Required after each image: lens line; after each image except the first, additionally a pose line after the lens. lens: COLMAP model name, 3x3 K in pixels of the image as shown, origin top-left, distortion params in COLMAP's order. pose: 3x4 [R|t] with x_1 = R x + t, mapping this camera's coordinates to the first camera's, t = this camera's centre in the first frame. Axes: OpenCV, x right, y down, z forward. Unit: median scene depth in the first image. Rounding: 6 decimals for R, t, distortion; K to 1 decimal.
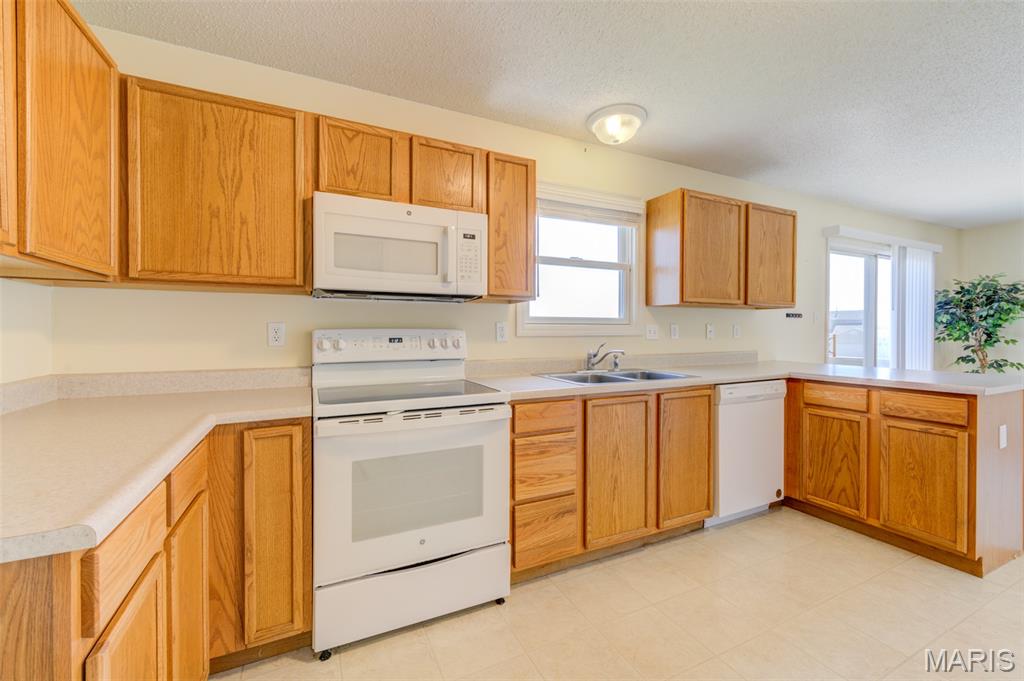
lens RADIAL K [[401.2, 0, 522.2], [0, 401.2, 332.9], [0, 0, 1]] dist [0.000900, -0.000106]
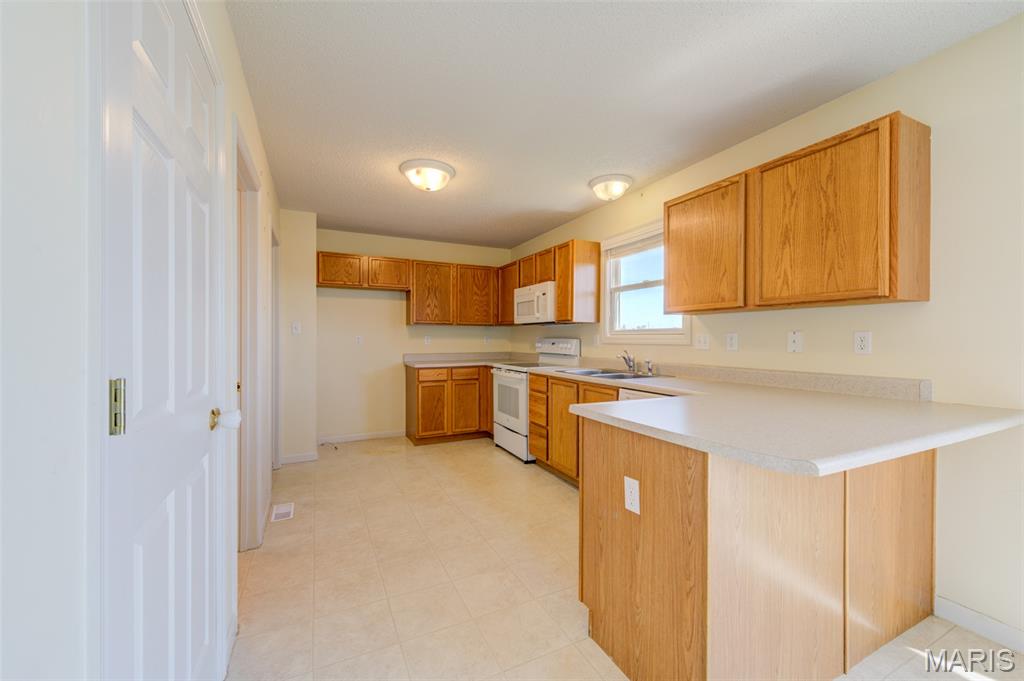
lens RADIAL K [[401.2, 0, 509.7], [0, 401.2, 340.6], [0, 0, 1]] dist [0.000900, -0.000106]
pose [[0.014376, 0.005962, -0.999879, 1.751019], [-0.006634, 0.999961, 0.005867, -0.009789], [0.999875, 0.006549, 0.014415, 0.721165]]
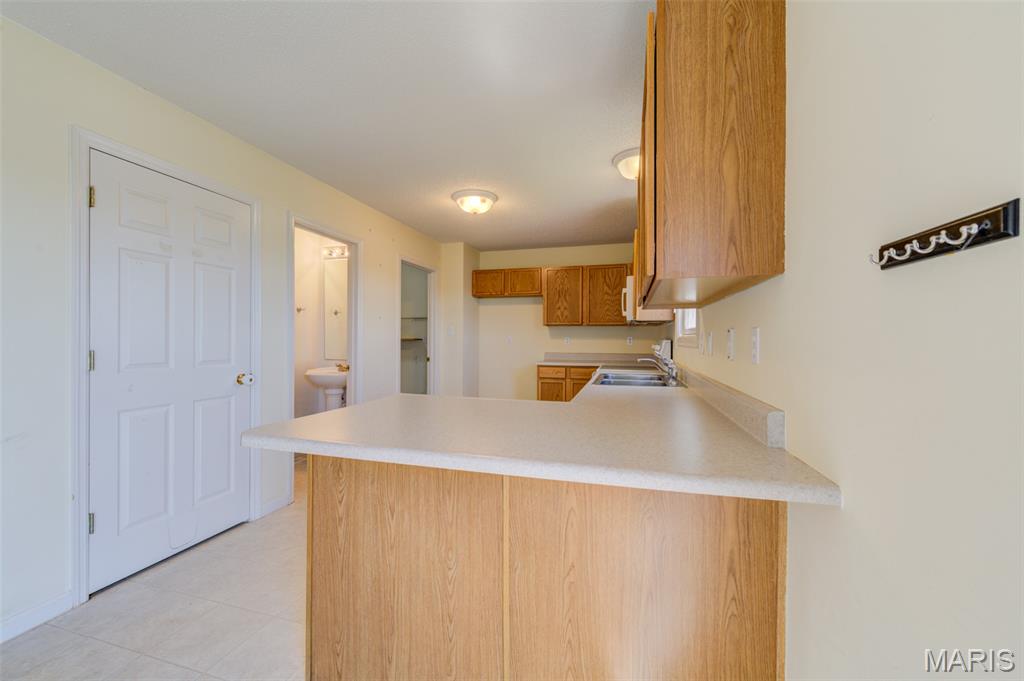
lens RADIAL K [[401.2, 0, 510.1], [0, 401.2, 339.0], [0, 0, 1]] dist [0.000900, -0.000106]
pose [[-0.661207, -0.001839, -0.750202, 1.506253], [-0.009390, 0.999939, 0.005825, -0.015115], [0.750145, 0.010896, -0.661183, 1.653848]]
